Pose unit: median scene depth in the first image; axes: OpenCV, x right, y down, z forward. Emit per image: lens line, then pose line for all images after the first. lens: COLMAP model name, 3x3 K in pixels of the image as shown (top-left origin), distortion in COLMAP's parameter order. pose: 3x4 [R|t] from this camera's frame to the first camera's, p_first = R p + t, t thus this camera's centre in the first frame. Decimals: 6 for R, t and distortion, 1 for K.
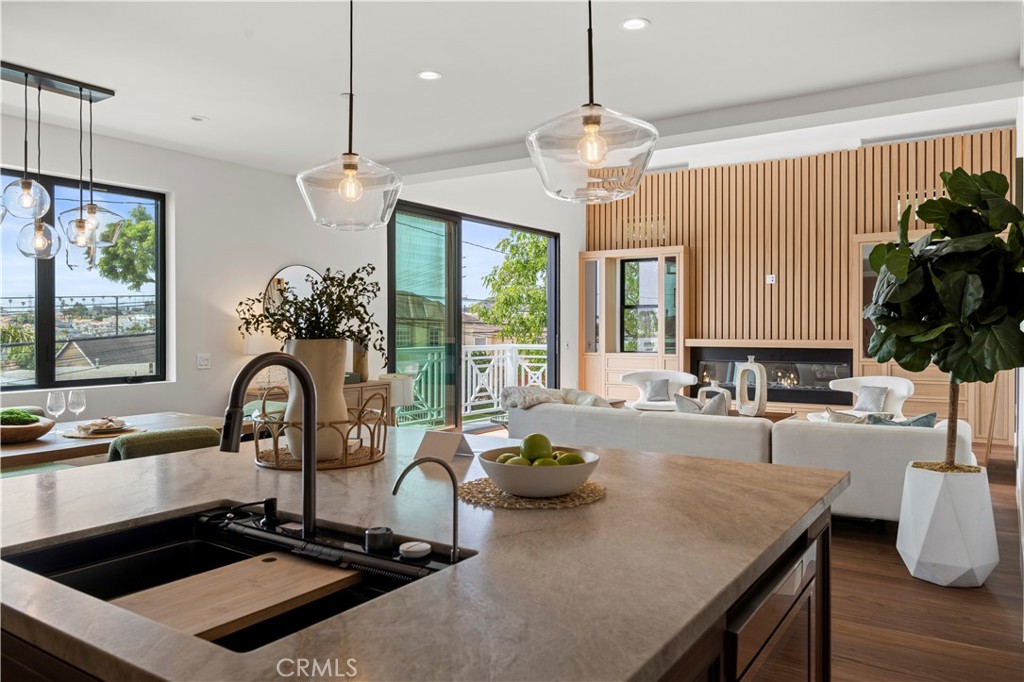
lens RADIAL K [[731.7, 0, 511.4], [0, 731.7, 338.7], [0, 0, 1]] dist [-0.003785, 0.000374]
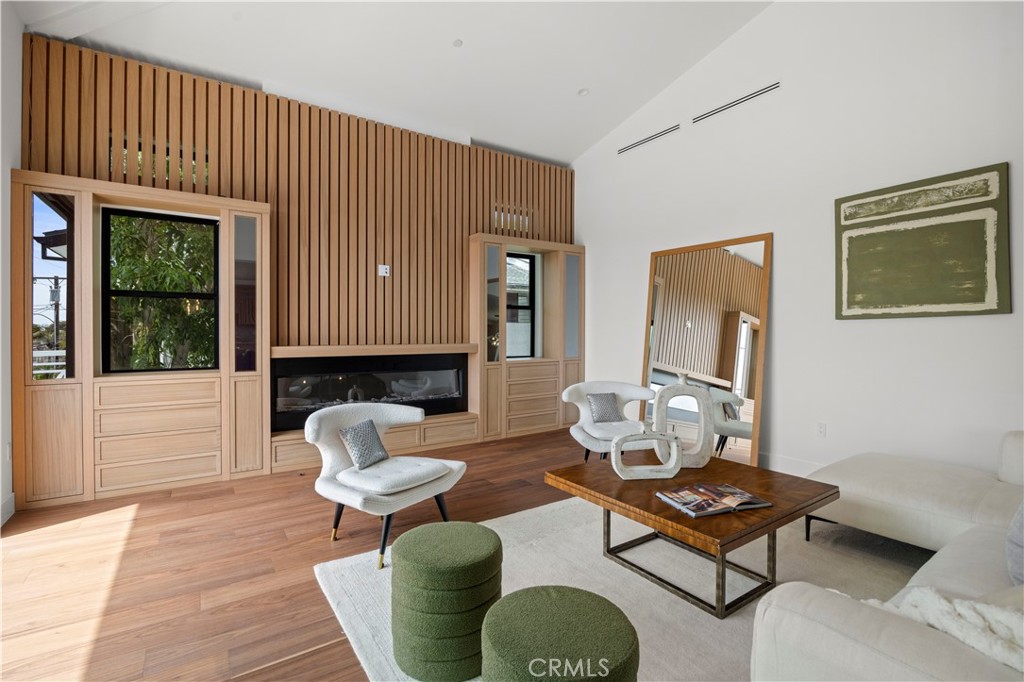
lens RADIAL K [[456.2, 0, 509.2], [0, 456.2, 335.0], [0, 0, 1]] dist [-0.018062, 0.000473]
pose [[0.376347, -0.003335, 0.926473, -0.055146], [0.010903, 0.999940, -0.000830, -0.006990], [-0.926414, 0.010413, 0.376361, 0.607797]]
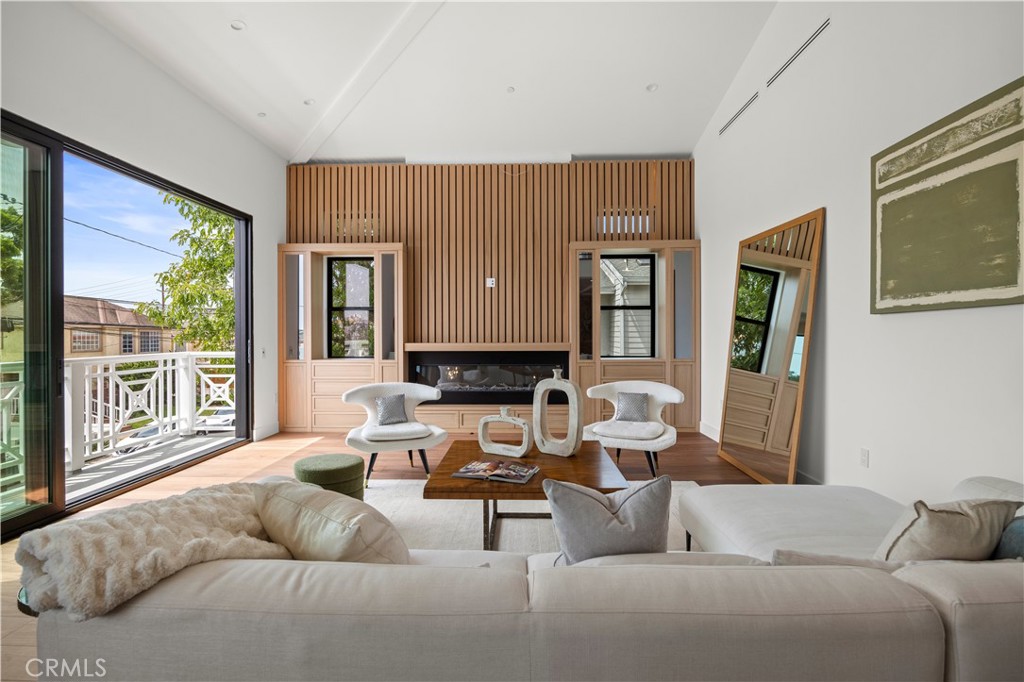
lens RADIAL K [[456.2, 0, 503.3], [0, 456.2, 336.6], [0, 0, 1]] dist [-0.018062, 0.000473]
pose [[0.844589, -0.004878, 0.535393, 0.030541], [0.008172, 0.999959, -0.003780, -0.004374], [-0.535352, 0.007568, 0.844595, 0.413025]]
